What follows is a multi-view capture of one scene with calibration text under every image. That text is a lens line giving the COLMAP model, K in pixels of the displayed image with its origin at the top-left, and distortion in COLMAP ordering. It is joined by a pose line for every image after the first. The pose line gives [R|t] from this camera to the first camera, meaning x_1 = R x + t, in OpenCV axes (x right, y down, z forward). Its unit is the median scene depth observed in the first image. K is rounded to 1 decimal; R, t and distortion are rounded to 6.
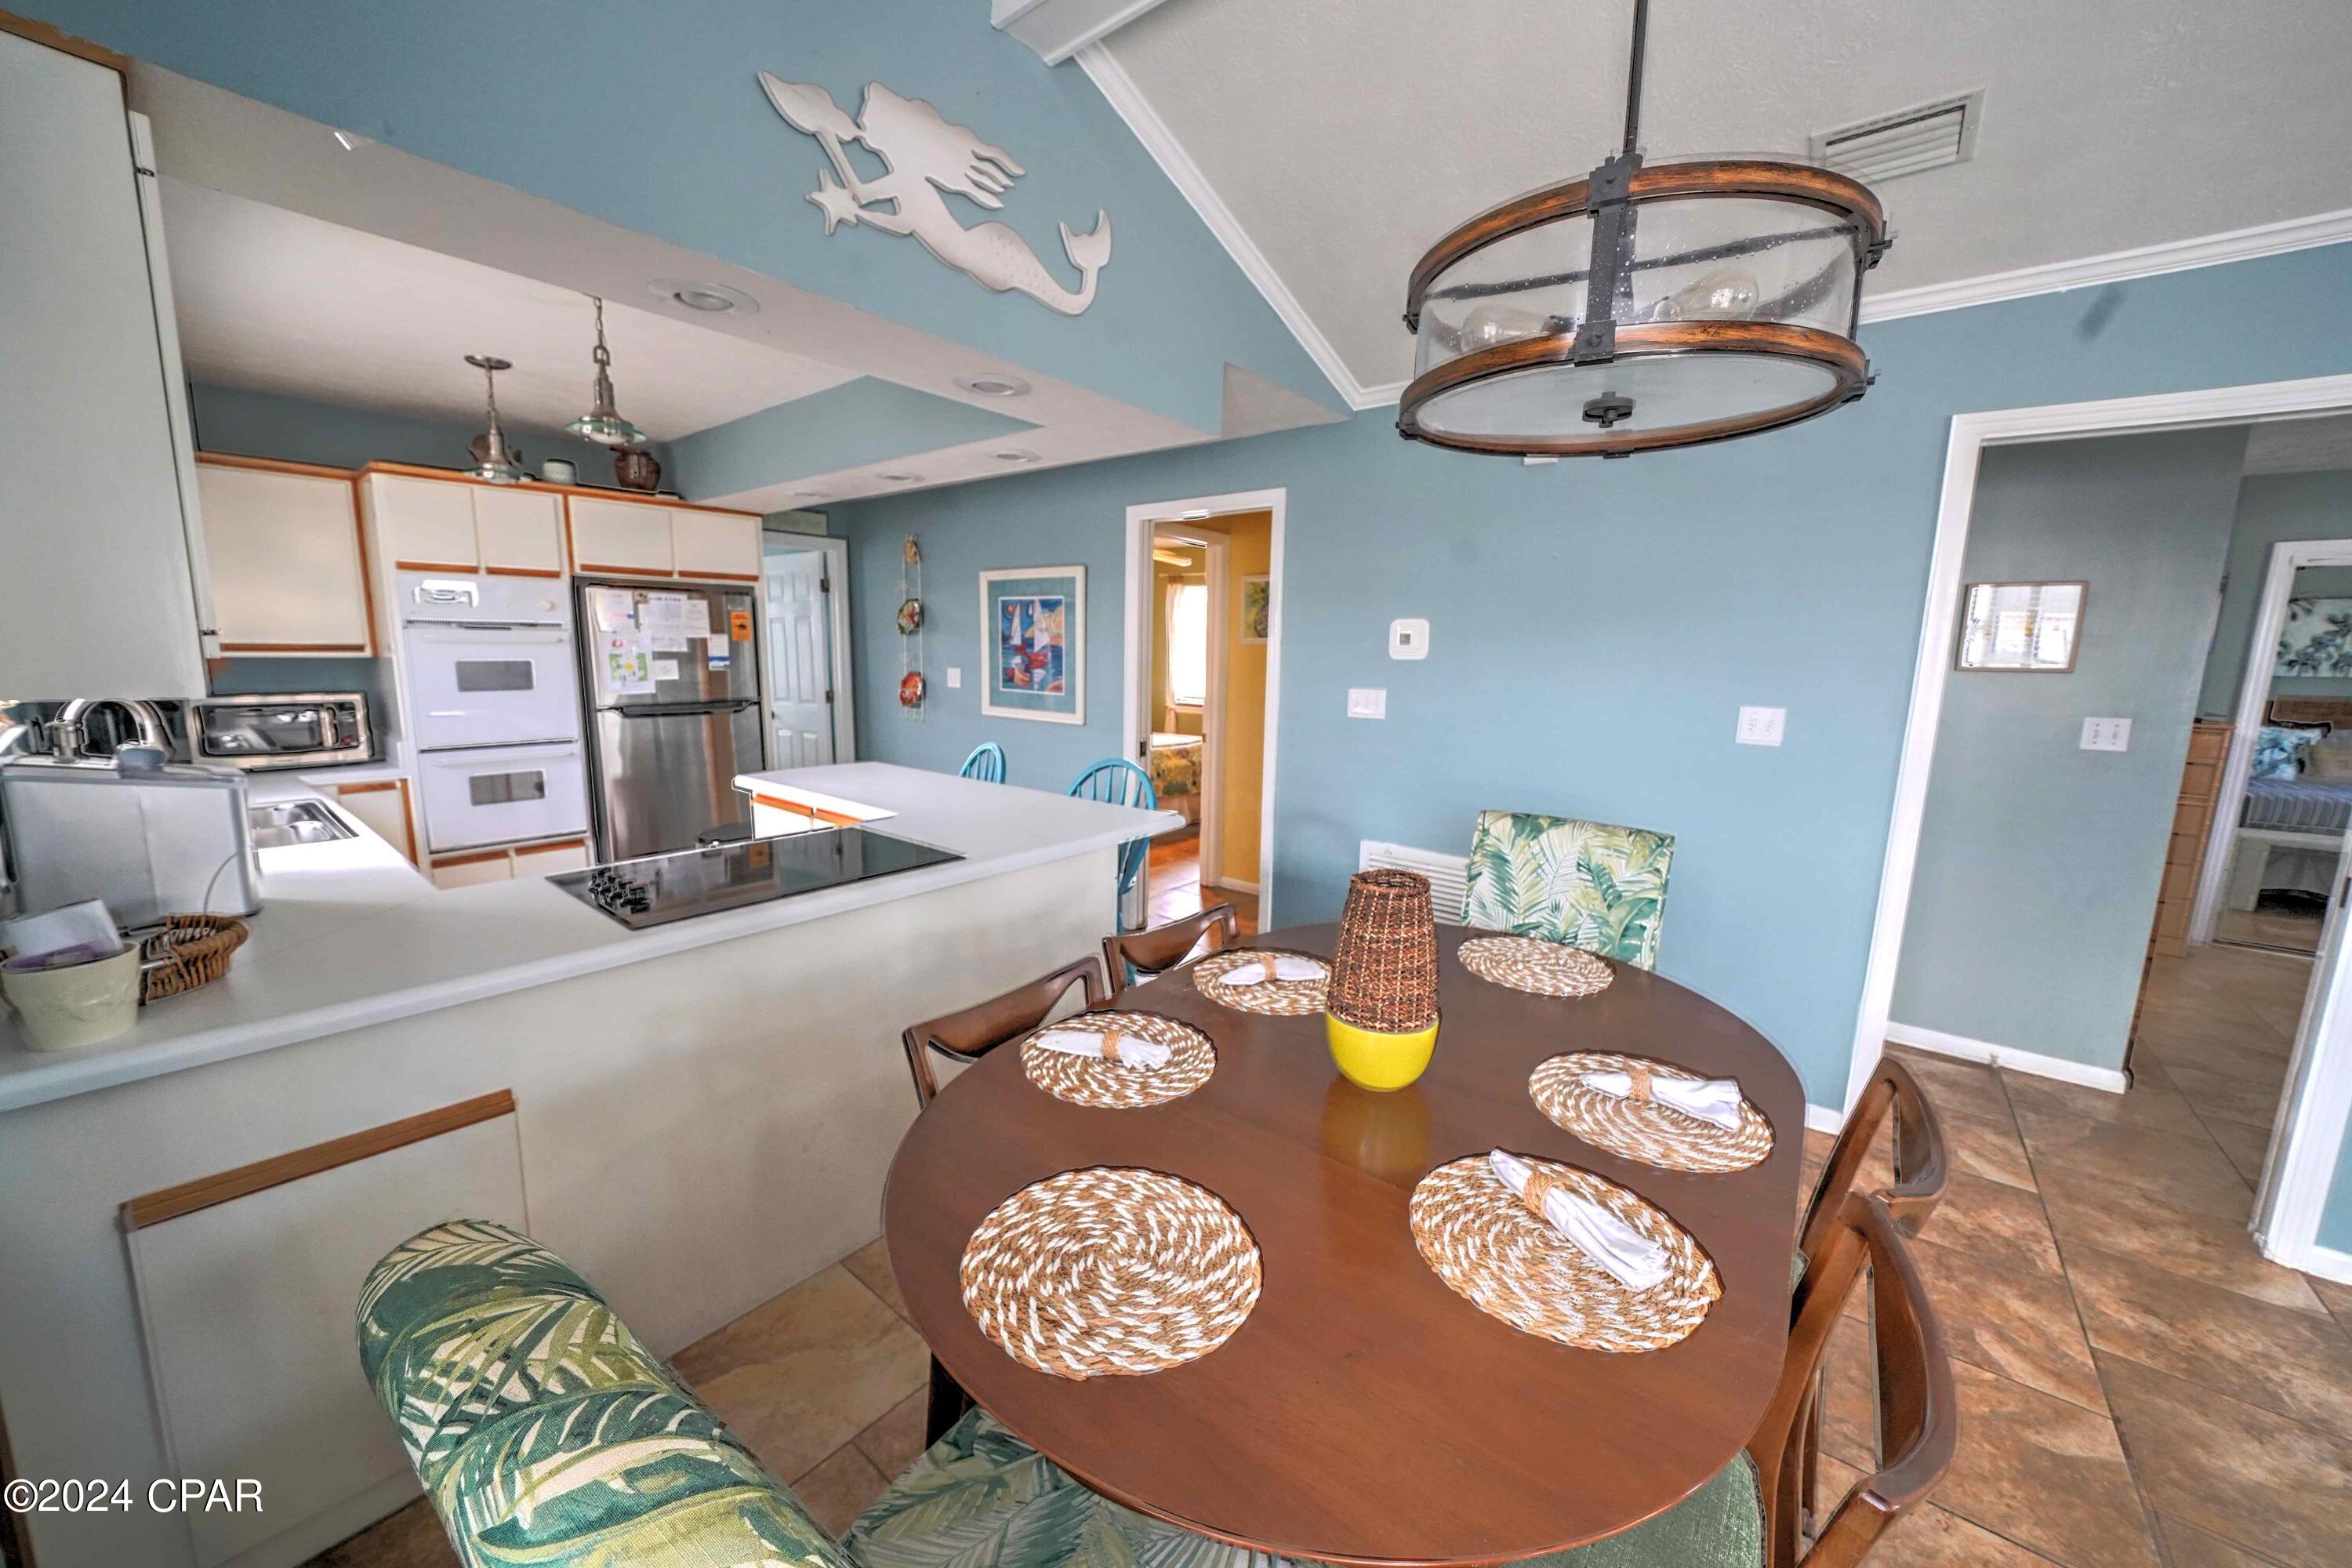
lens RADIAL K [[865.2, 0, 1168.6], [0, 865.2, 788.4], [0, 0, 1]] dist [-0.017326, 0.000044]
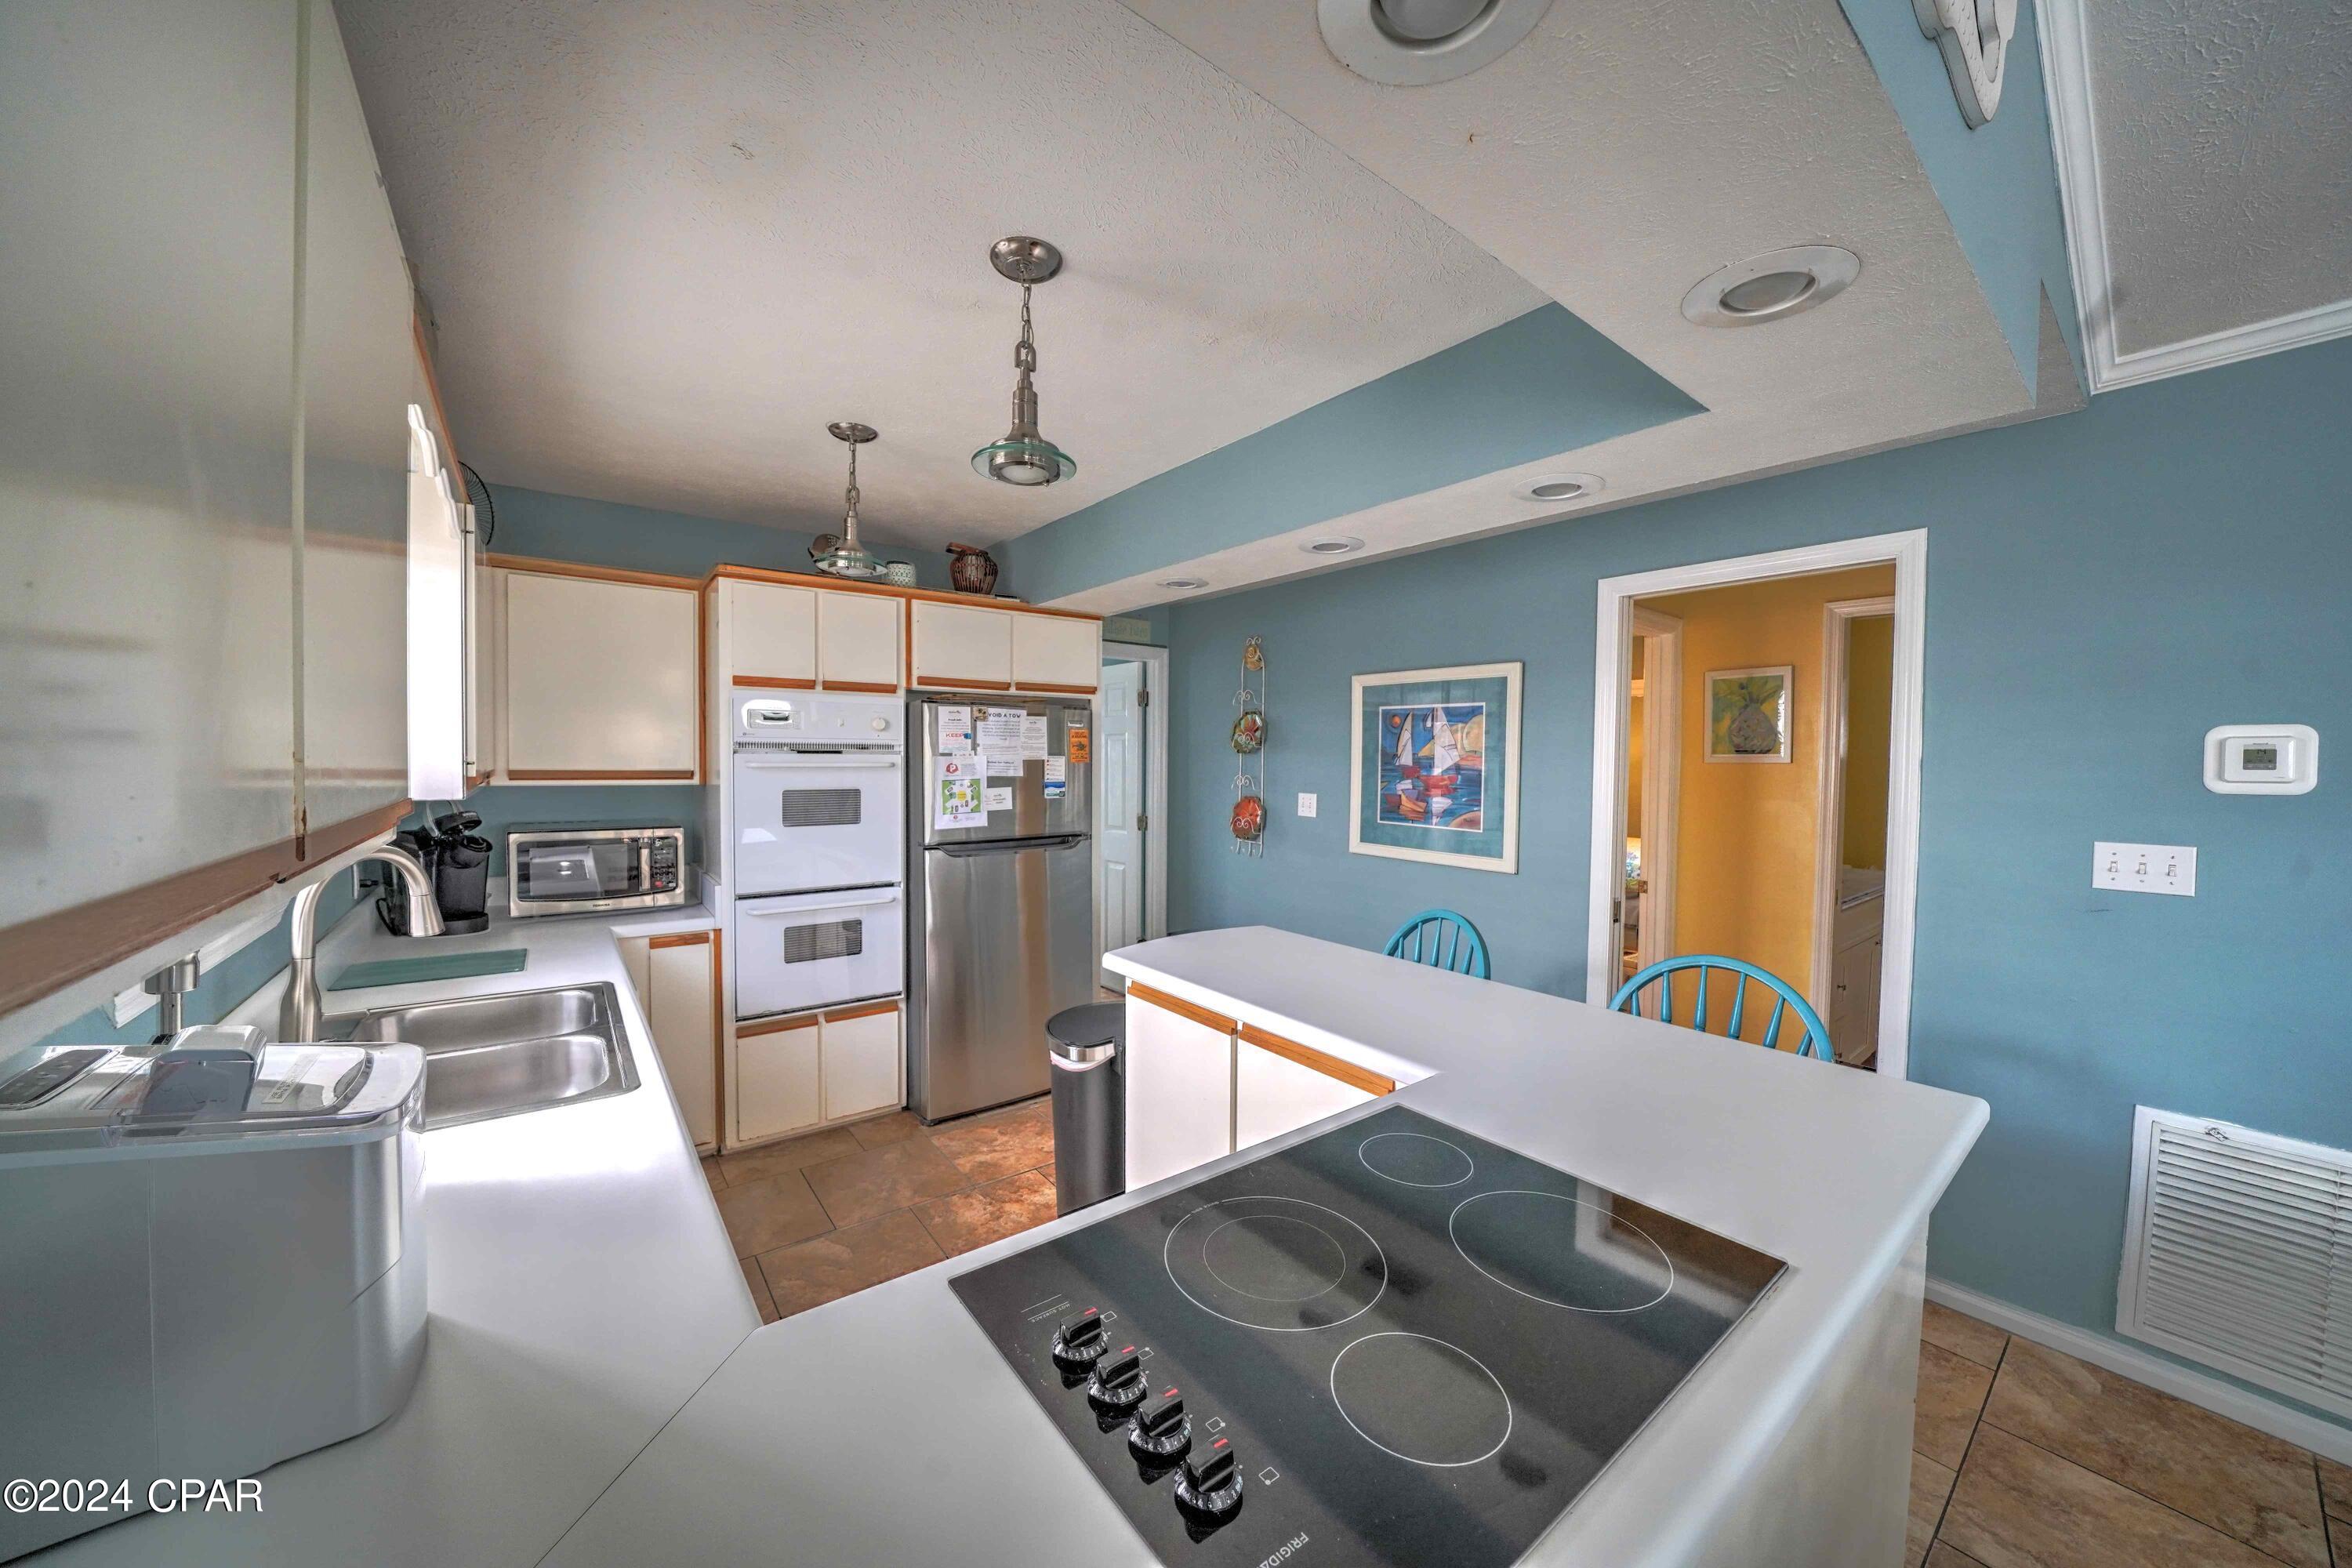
lens RADIAL K [[820.4, 0, 1160.1], [0, 820.4, 783.3], [0, 0, 1]] dist [-0.019893, 0.000057]
pose [[0.971327, -0.000912, -0.237746, -0.253185], [-0.030268, 0.991381, -0.127468, -0.058002], [0.235813, 0.131010, 0.962927, 0.278757]]
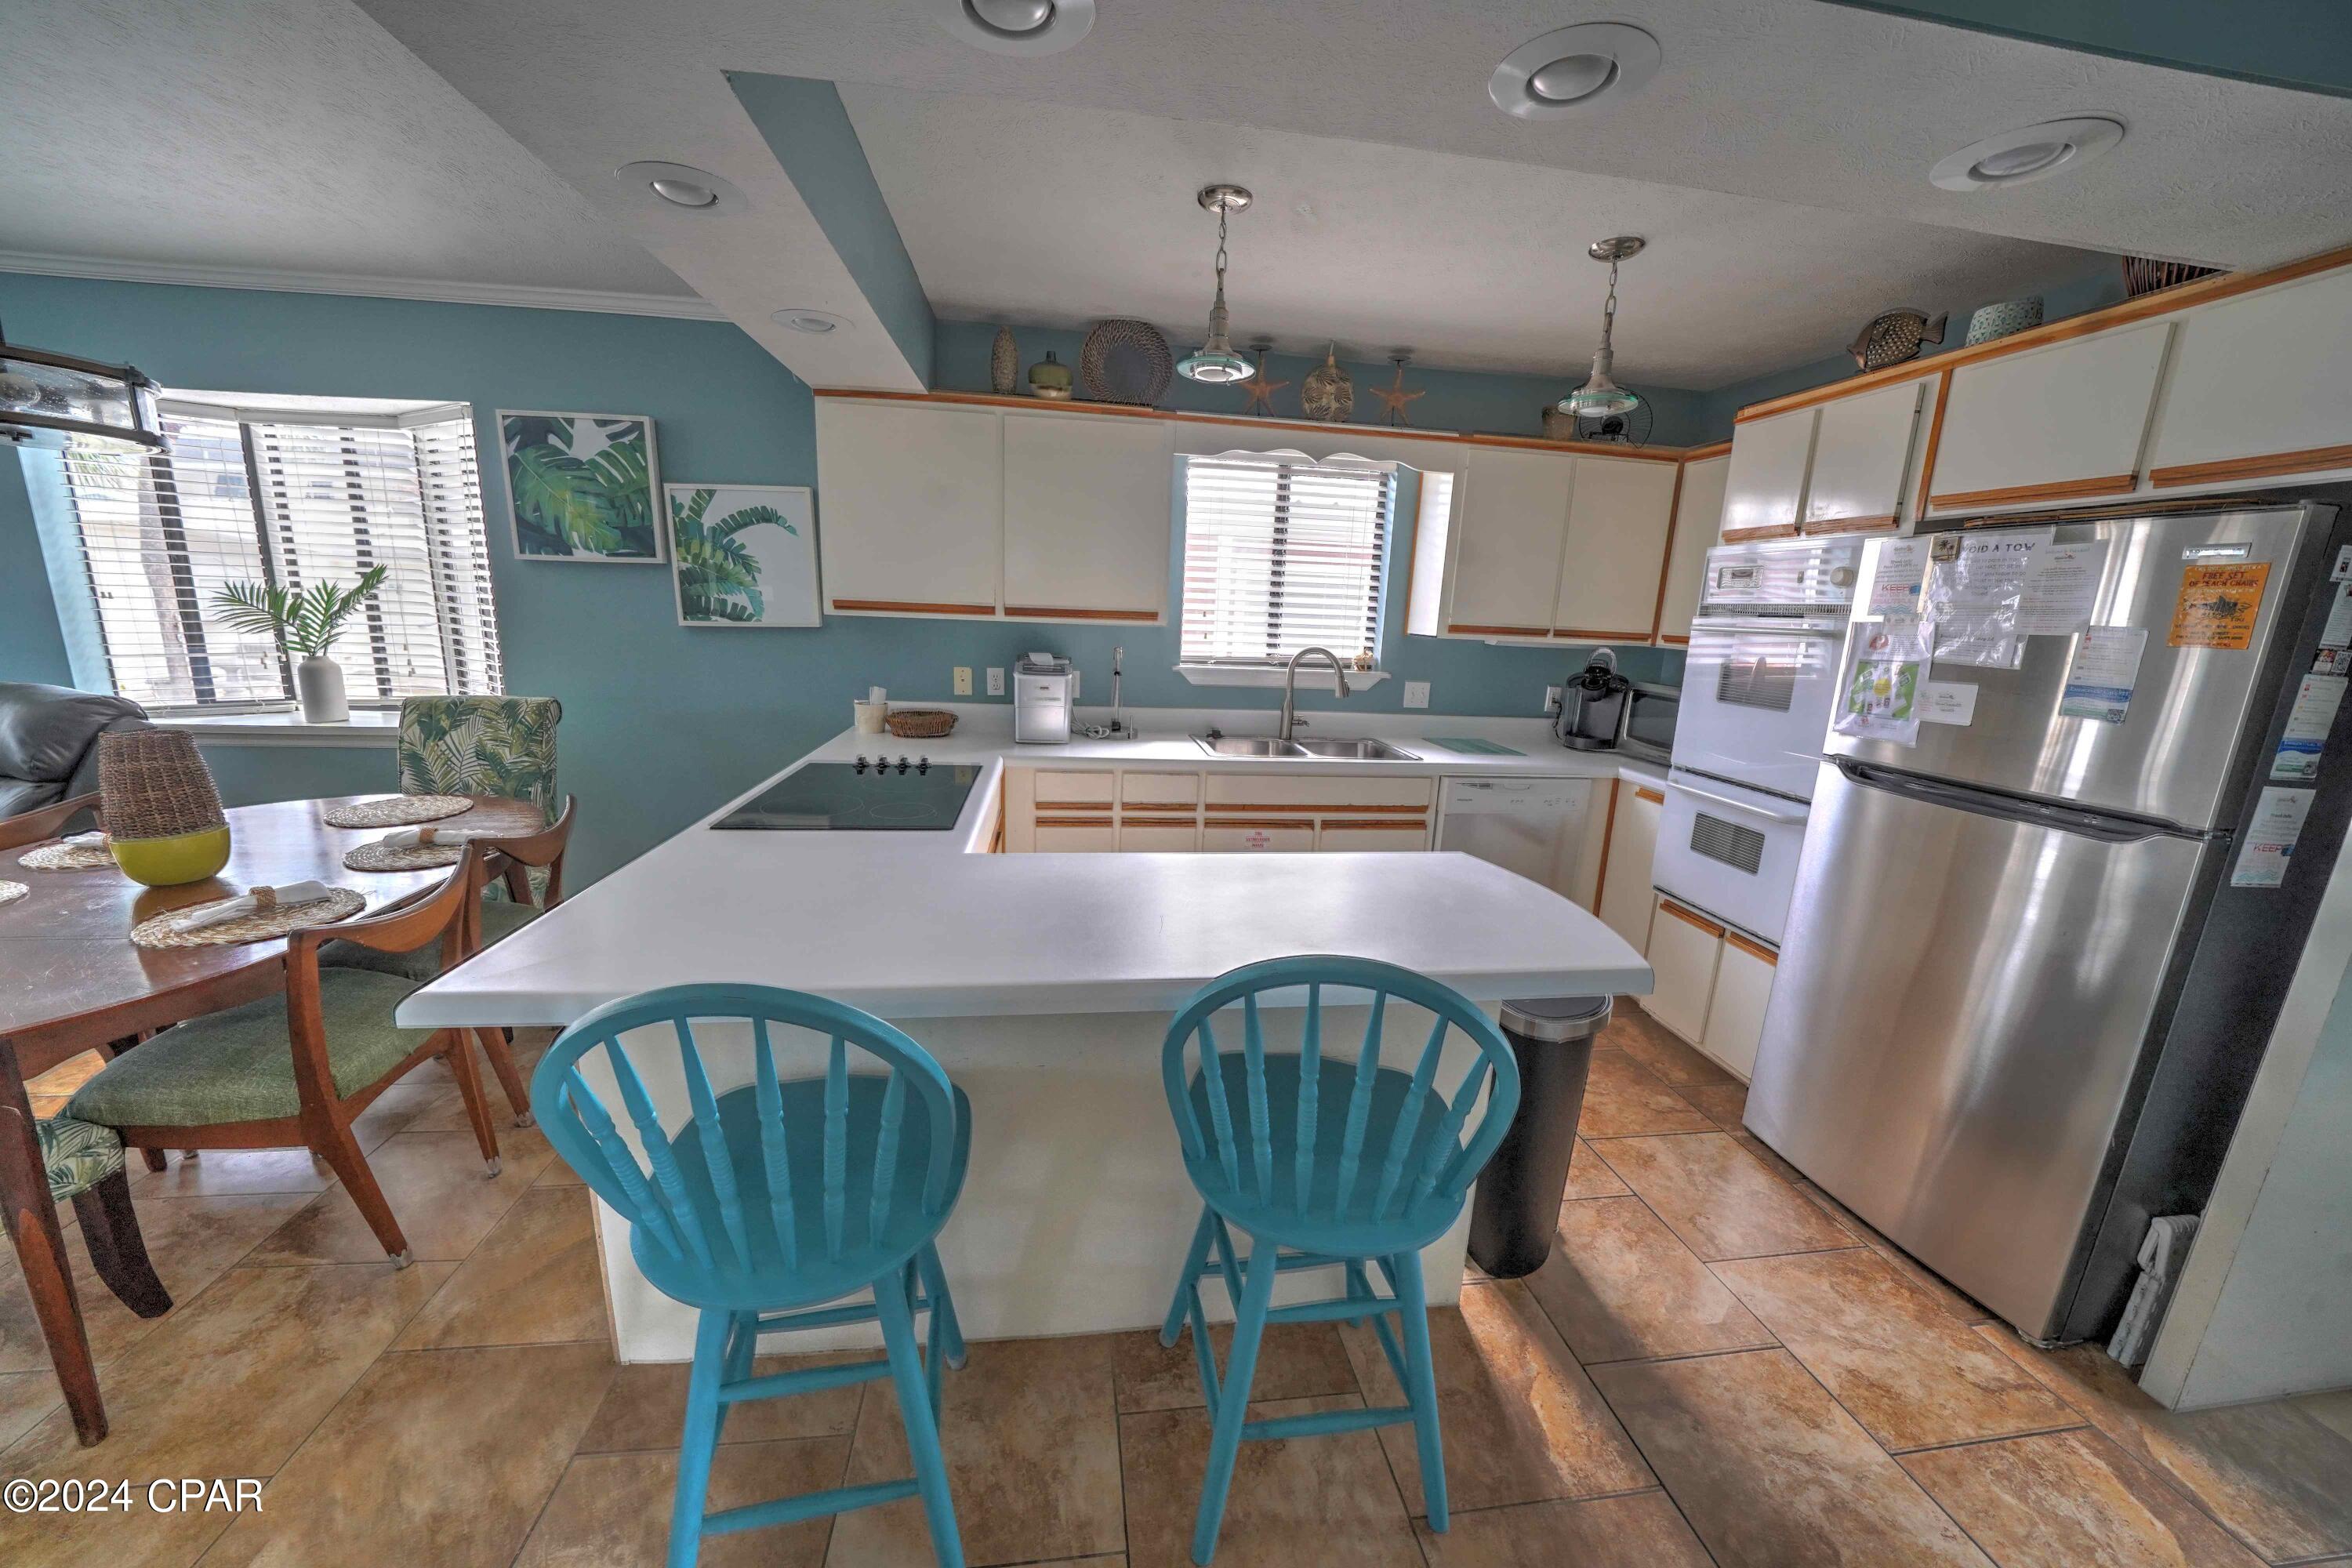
lens RADIAL K [[791.2, 0, 1171.5], [0, 791.2, 773.3], [0, 0, 1]] dist [-0.001902, 0.000157]
pose [[-0.681856, 0.105766, -0.723800, 0.011521], [-0.168294, 0.940265, 0.295939, -0.163117], [0.711863, 0.323599, -0.623325, 1.012809]]
